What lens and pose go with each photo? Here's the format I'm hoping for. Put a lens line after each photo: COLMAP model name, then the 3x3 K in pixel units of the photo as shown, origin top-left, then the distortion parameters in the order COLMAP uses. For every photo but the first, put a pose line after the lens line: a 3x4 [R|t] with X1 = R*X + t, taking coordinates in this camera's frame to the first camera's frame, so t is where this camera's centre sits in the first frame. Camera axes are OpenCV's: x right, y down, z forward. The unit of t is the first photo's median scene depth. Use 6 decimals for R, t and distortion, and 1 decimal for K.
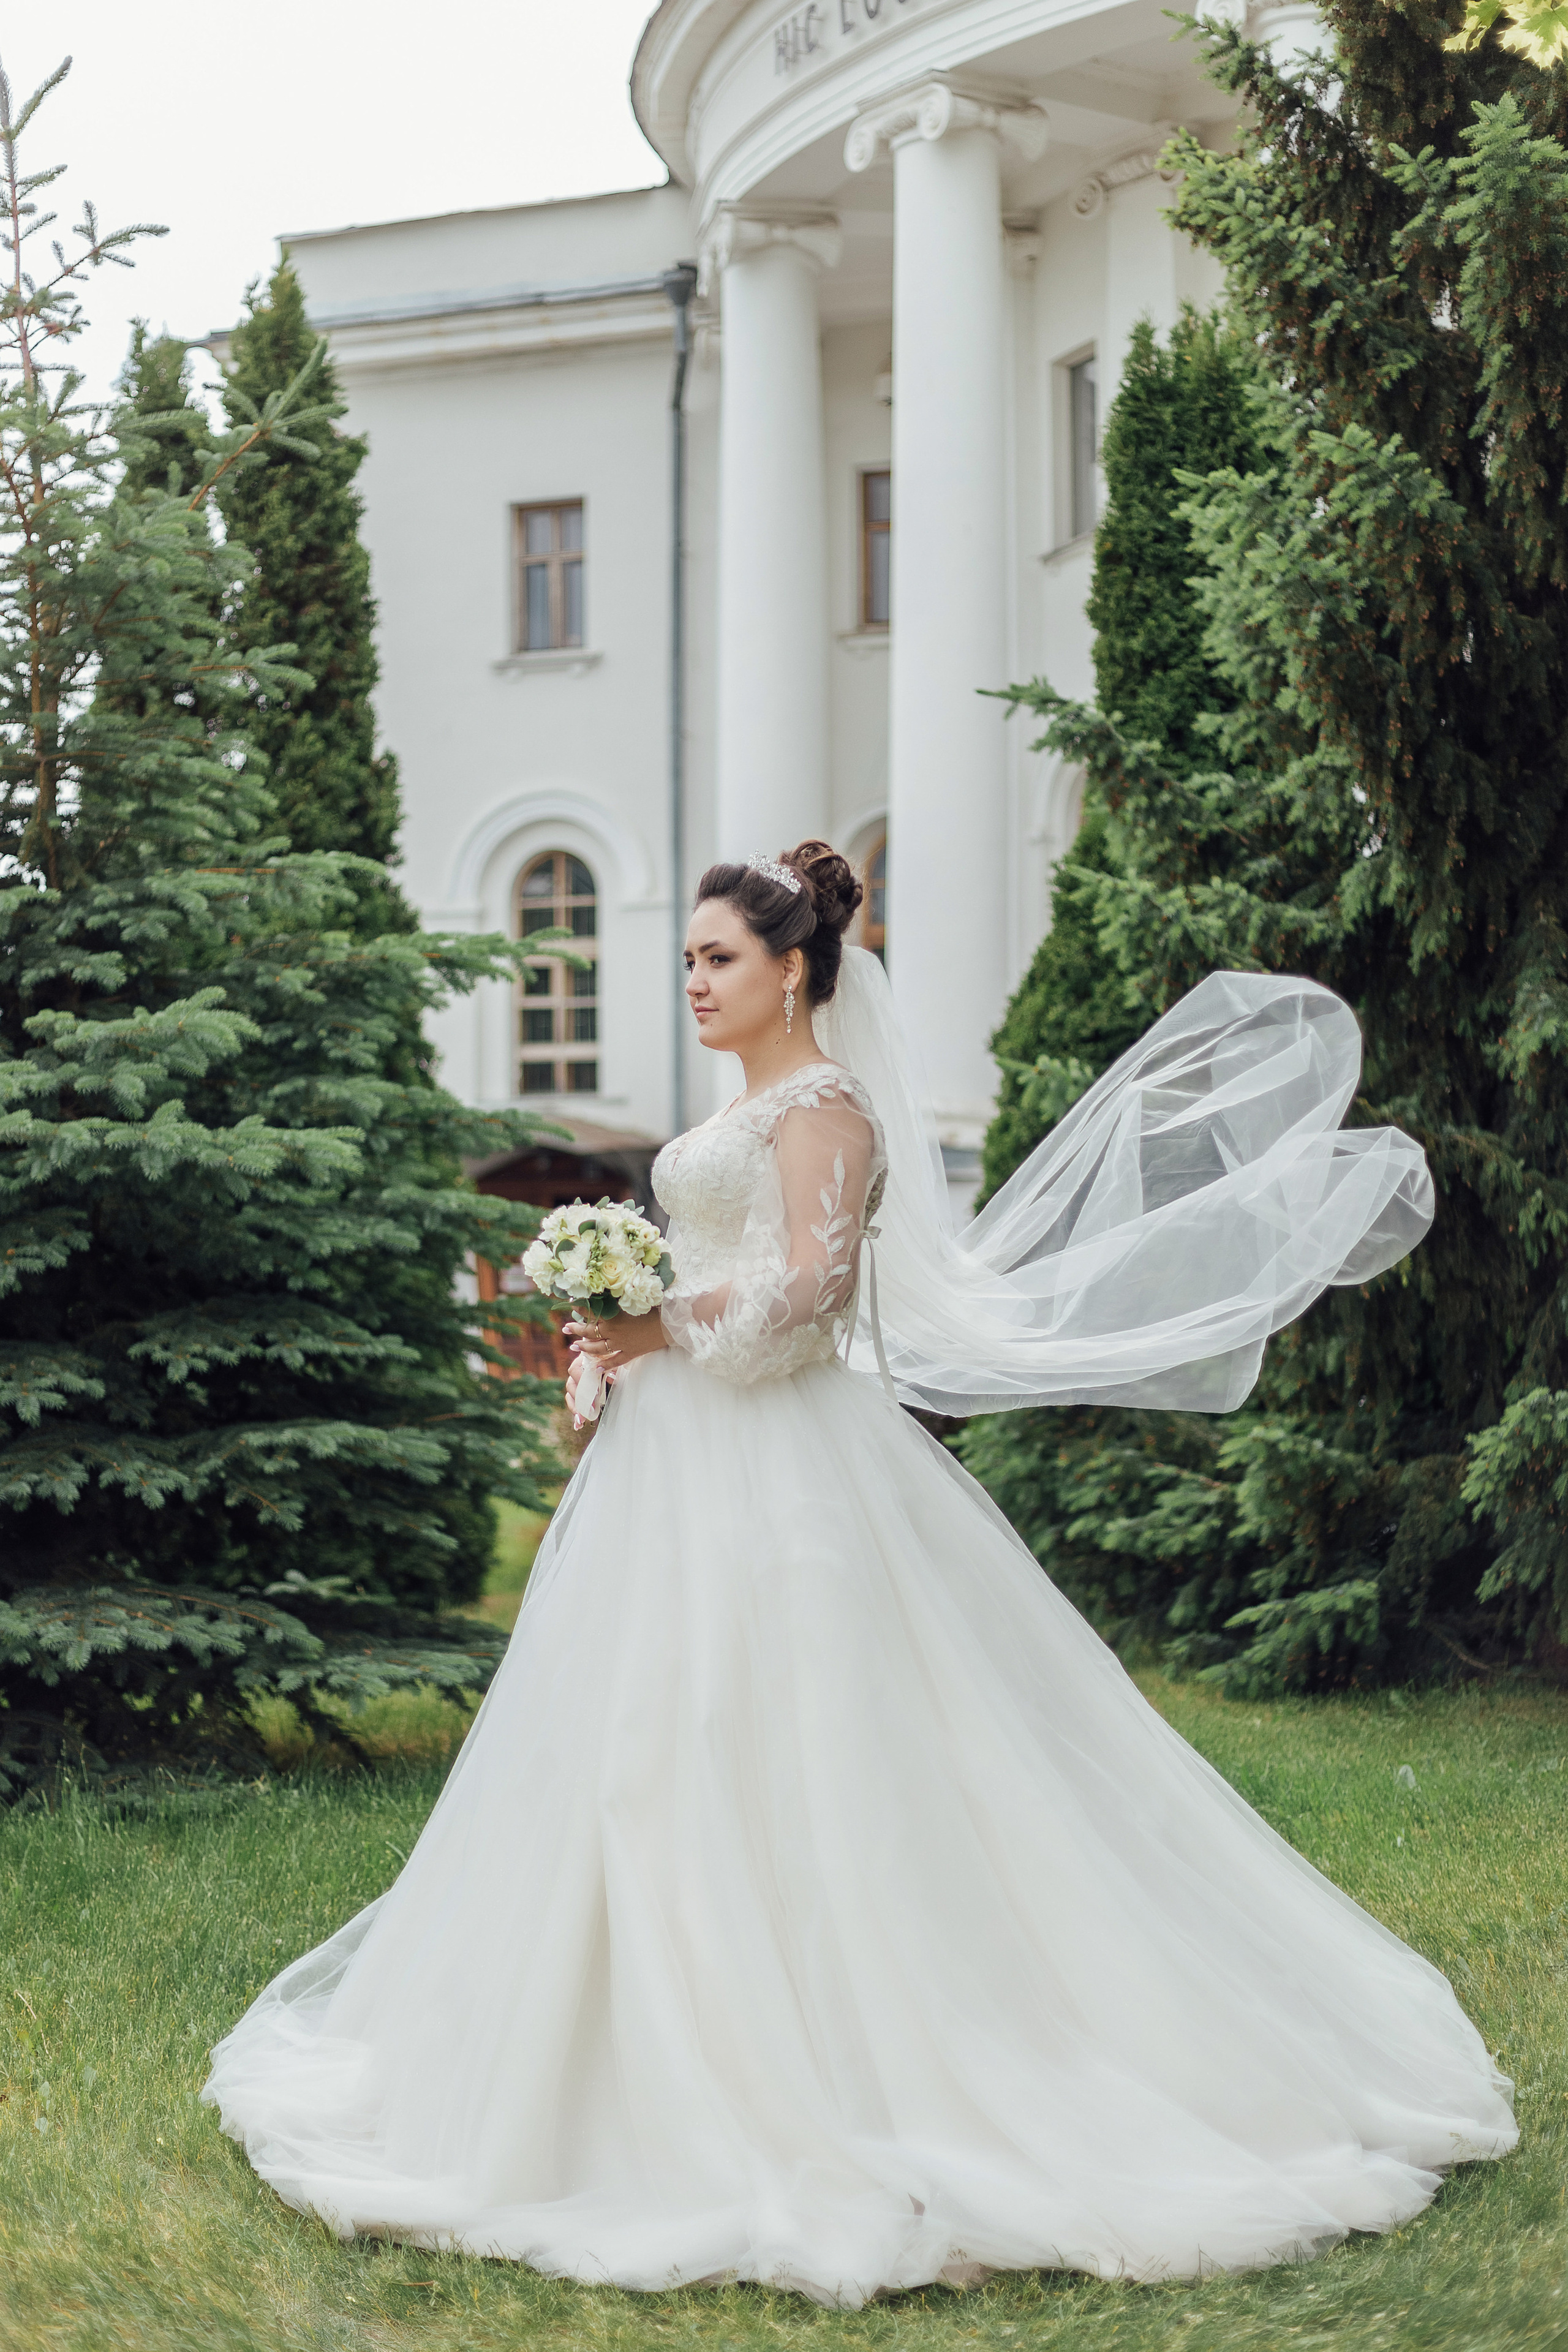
lens RADIAL K [[3430.1, 0, 784.0], [0, 3430.1, 1176.0], [0, 0, 1]] dist [-0.032506, -0.013944]
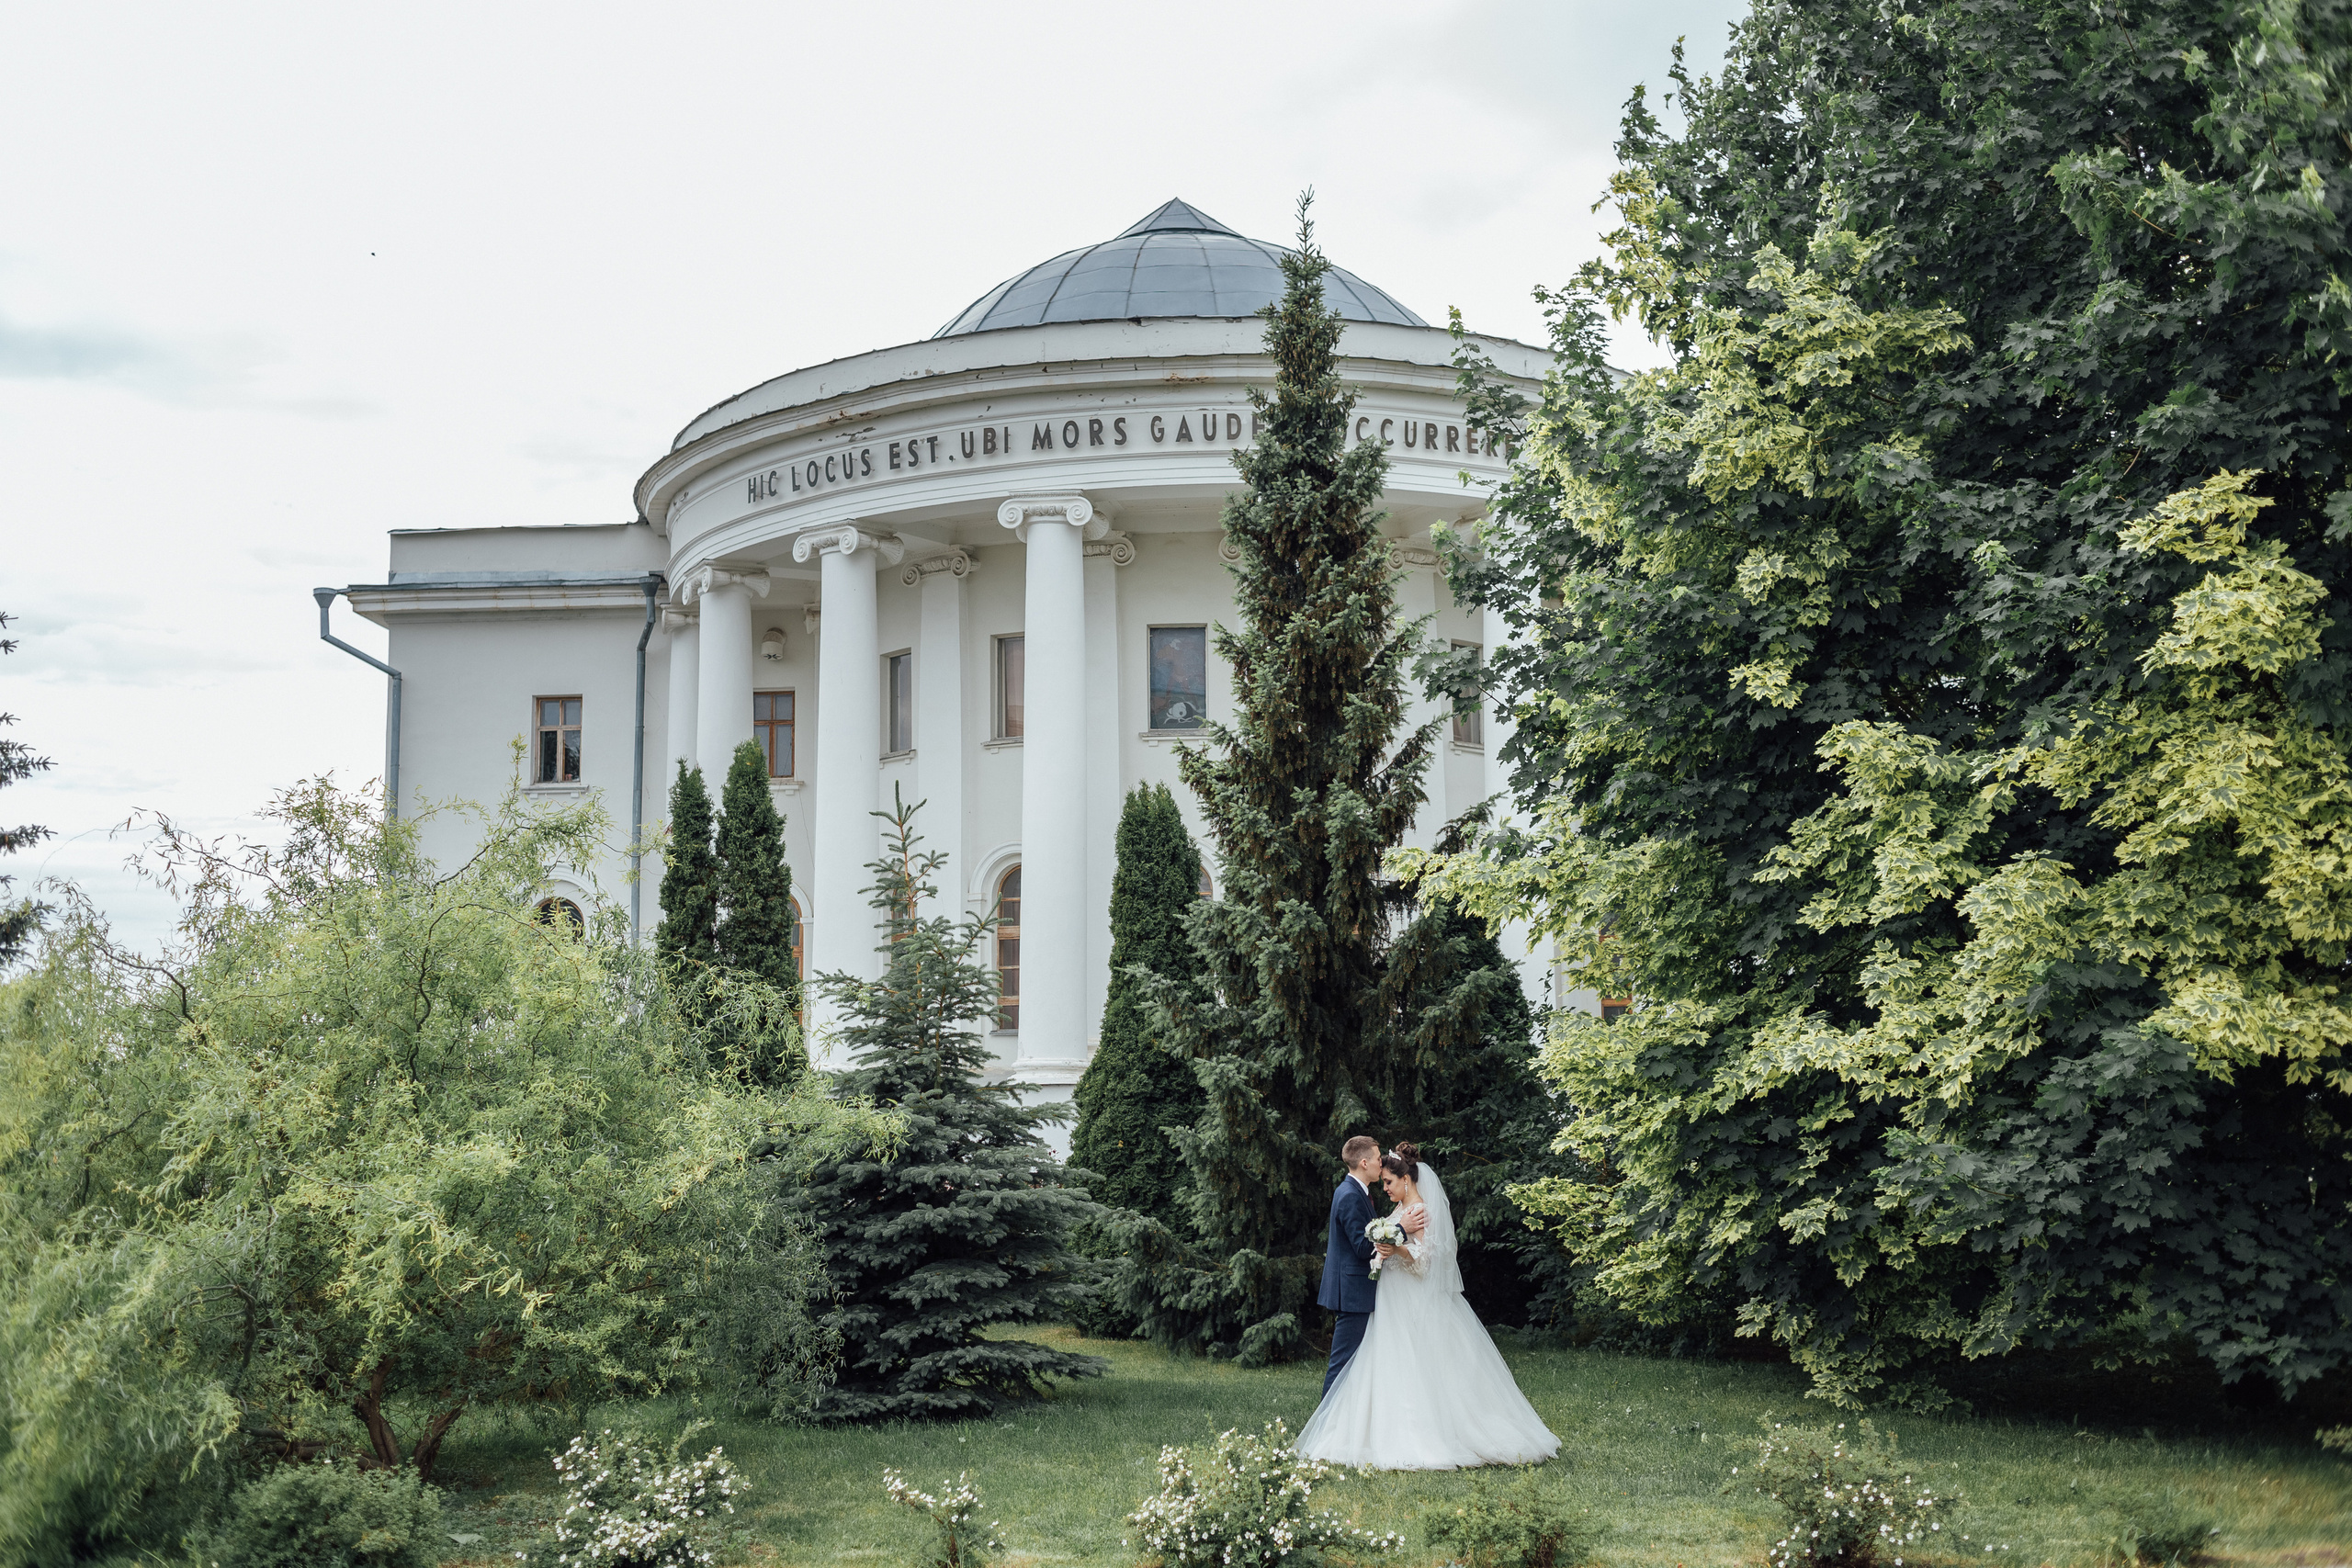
lens RADIAL K [[2302.1, 0, 1176.0], [0, 2302.1, 784.0], [0, 0, 1]] dist [0.076626, 0.006834]
pose [[0.949390, 0.035029, 0.312142, -0.171320], [-0.002025, 0.994424, -0.105437, -0.037668], [-0.314094, 0.099469, 0.944167, -0.251688]]
